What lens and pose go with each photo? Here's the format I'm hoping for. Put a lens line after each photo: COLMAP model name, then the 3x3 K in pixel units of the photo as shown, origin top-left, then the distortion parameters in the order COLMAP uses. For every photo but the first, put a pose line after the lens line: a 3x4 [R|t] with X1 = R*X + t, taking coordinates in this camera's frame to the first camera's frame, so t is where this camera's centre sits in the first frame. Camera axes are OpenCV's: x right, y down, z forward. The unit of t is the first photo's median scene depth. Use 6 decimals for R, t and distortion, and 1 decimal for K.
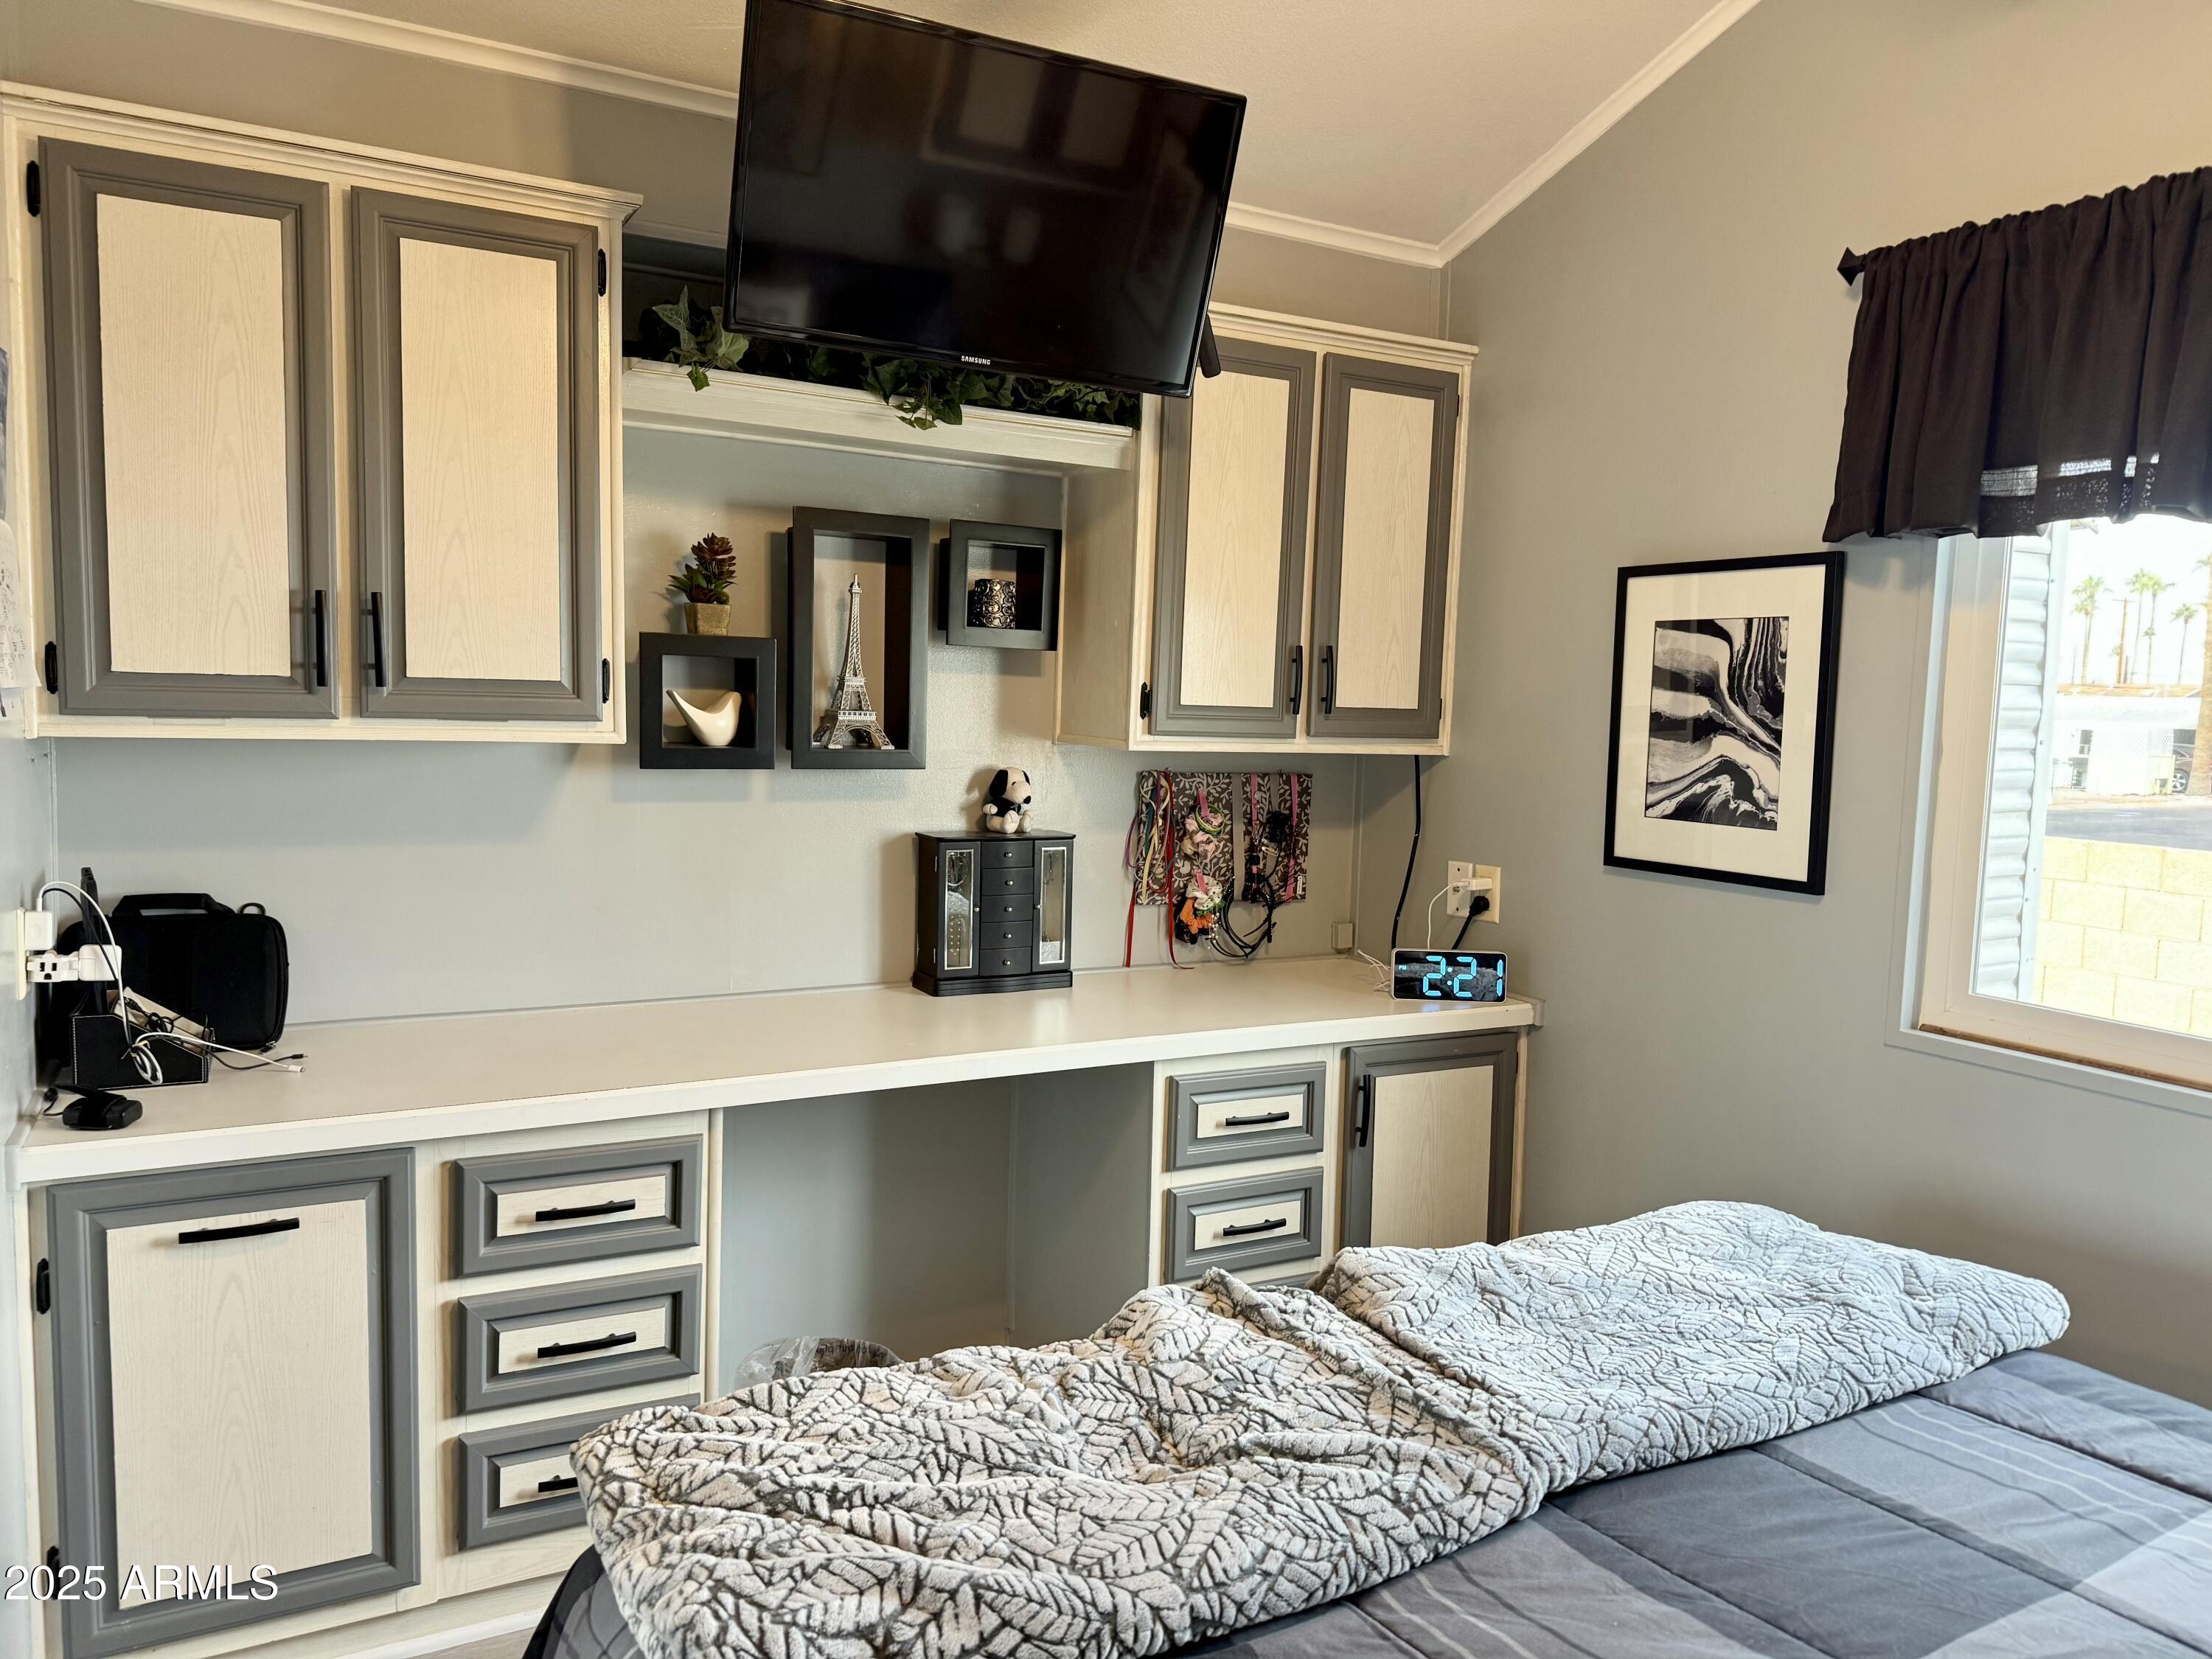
lens RADIAL K [[1540.1, 0, 1101.4], [0, 1540.1, 847.3], [0, 0, 1]] dist [0.042408, -0.068113]
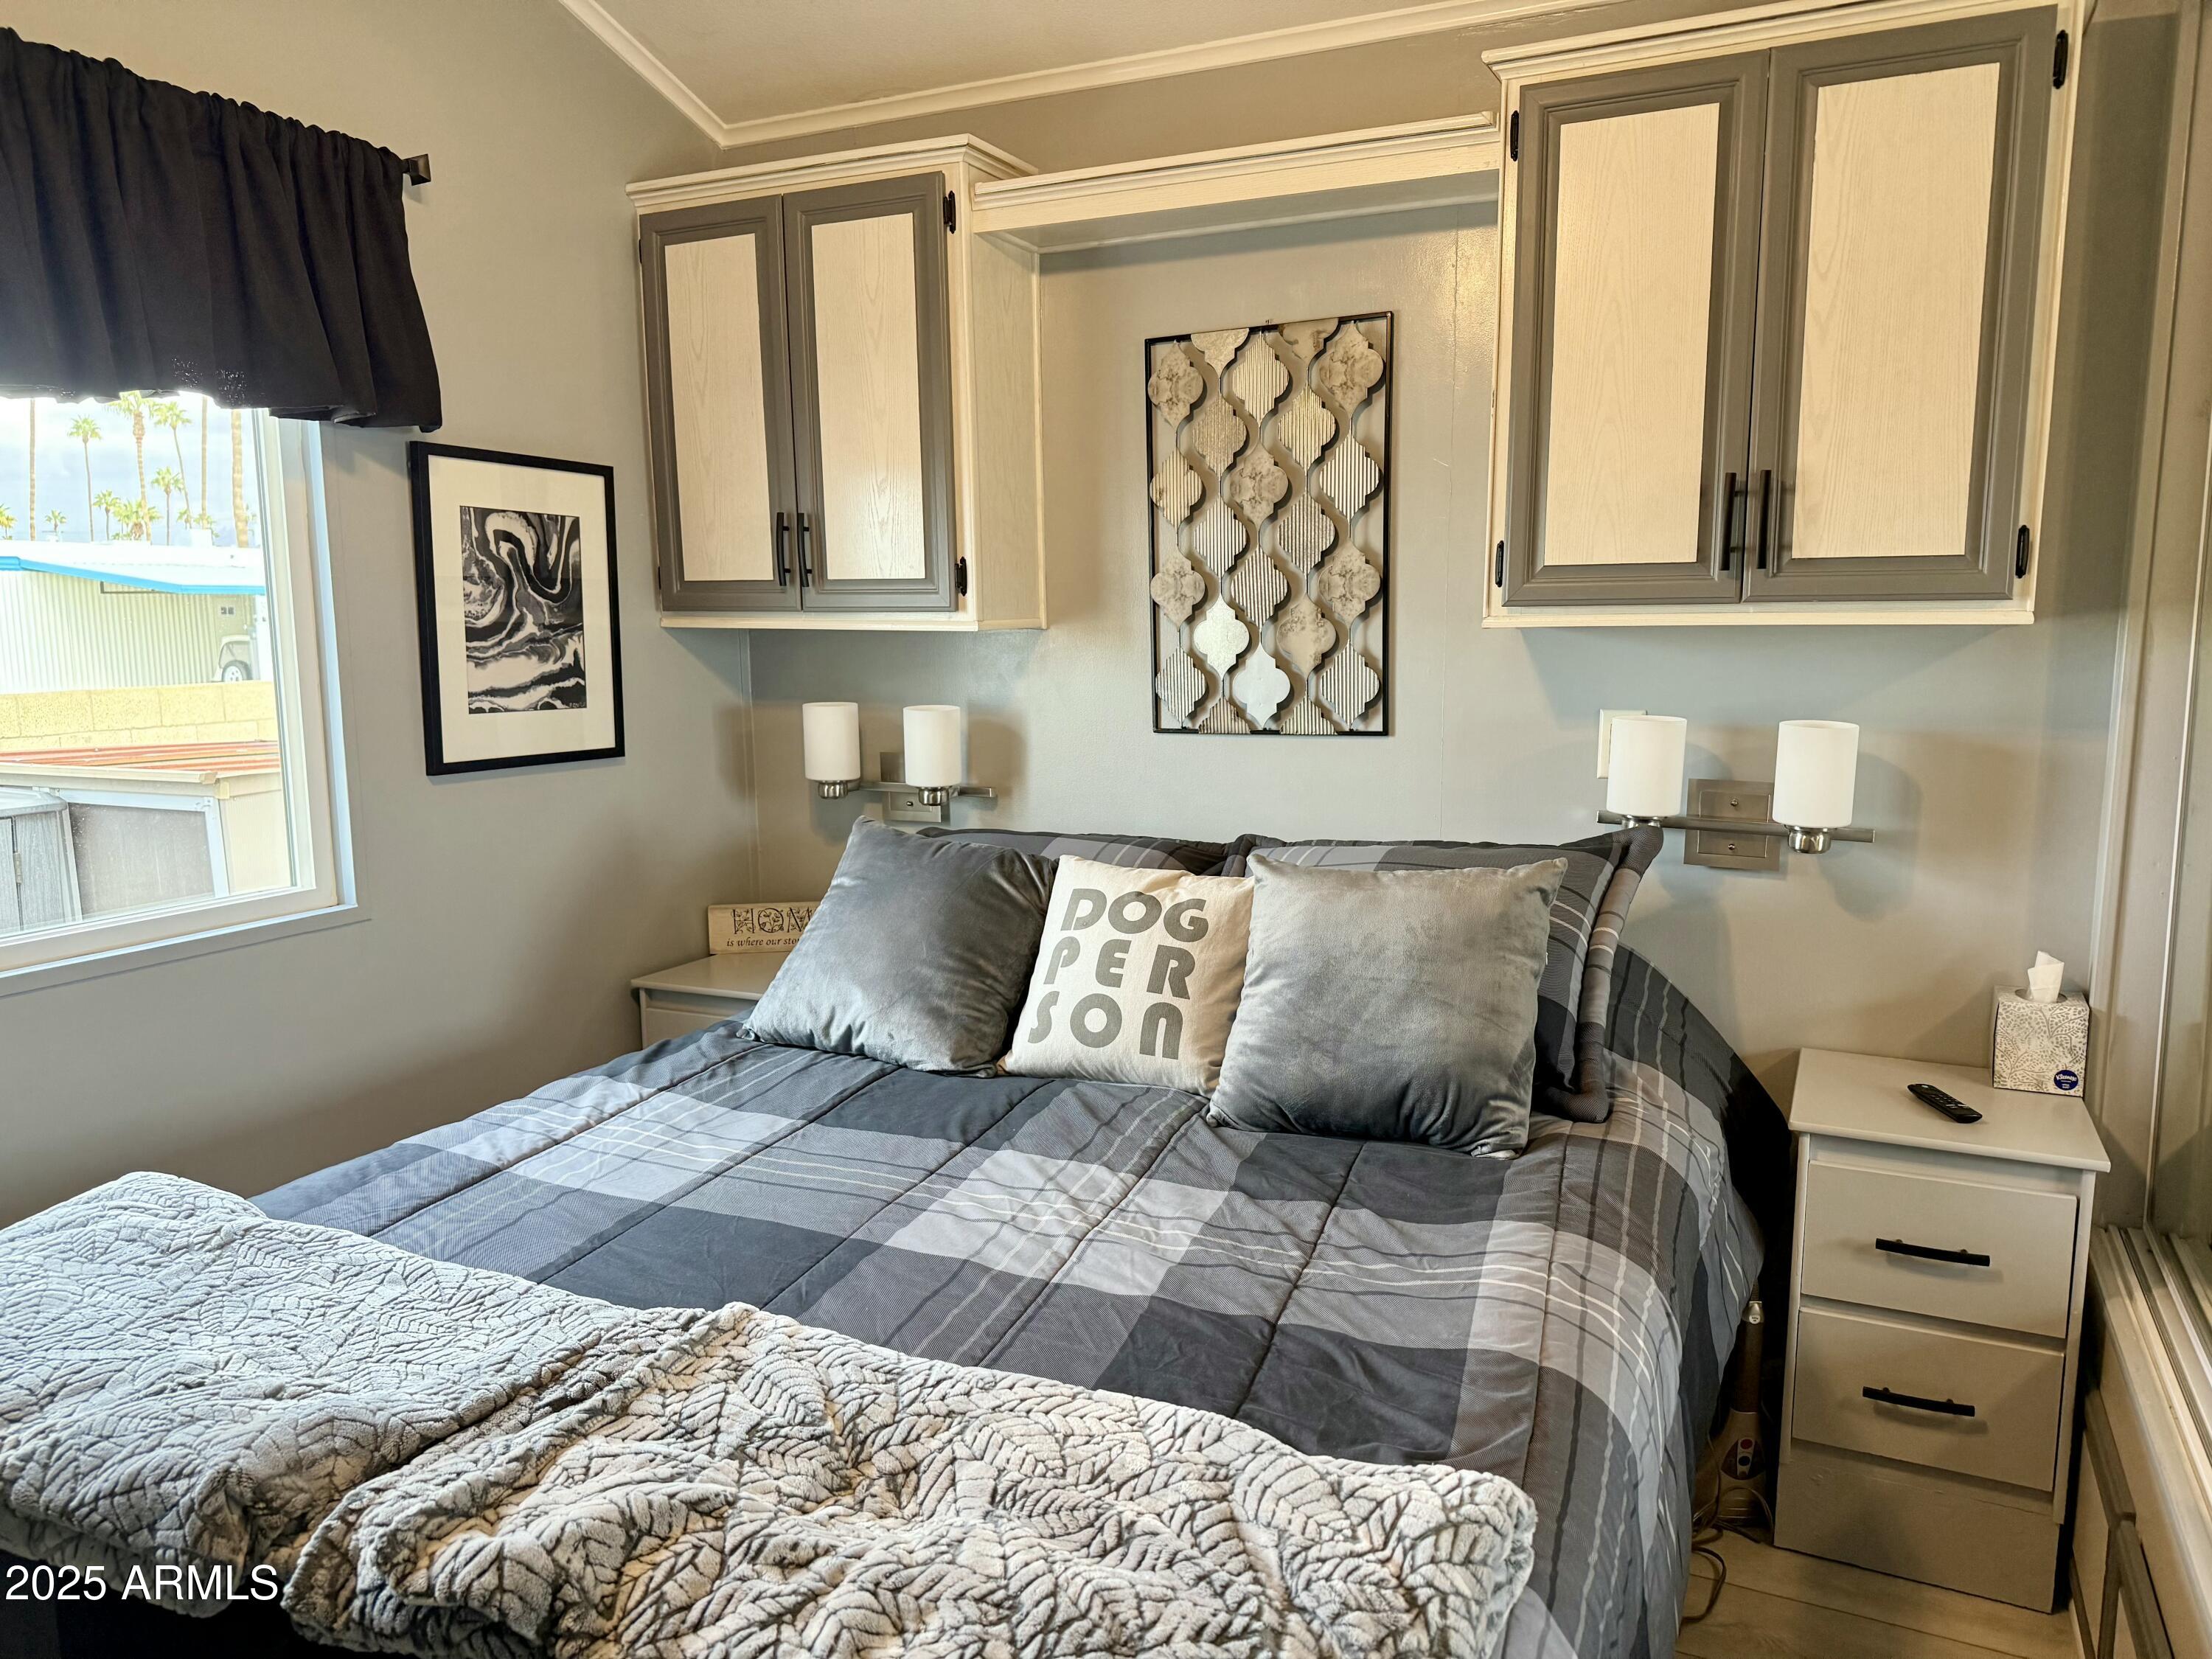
lens RADIAL K [[1540.1, 0, 1101.4], [0, 1540.1, 847.3], [0, 0, 1]] dist [0.042408, -0.068113]
pose [[-0.596266, -0.138379, 0.790771, -0.632739], [0.063245, 0.973873, 0.218109, -0.122844], [-0.800292, 0.180063, -0.571935, 1.254454]]
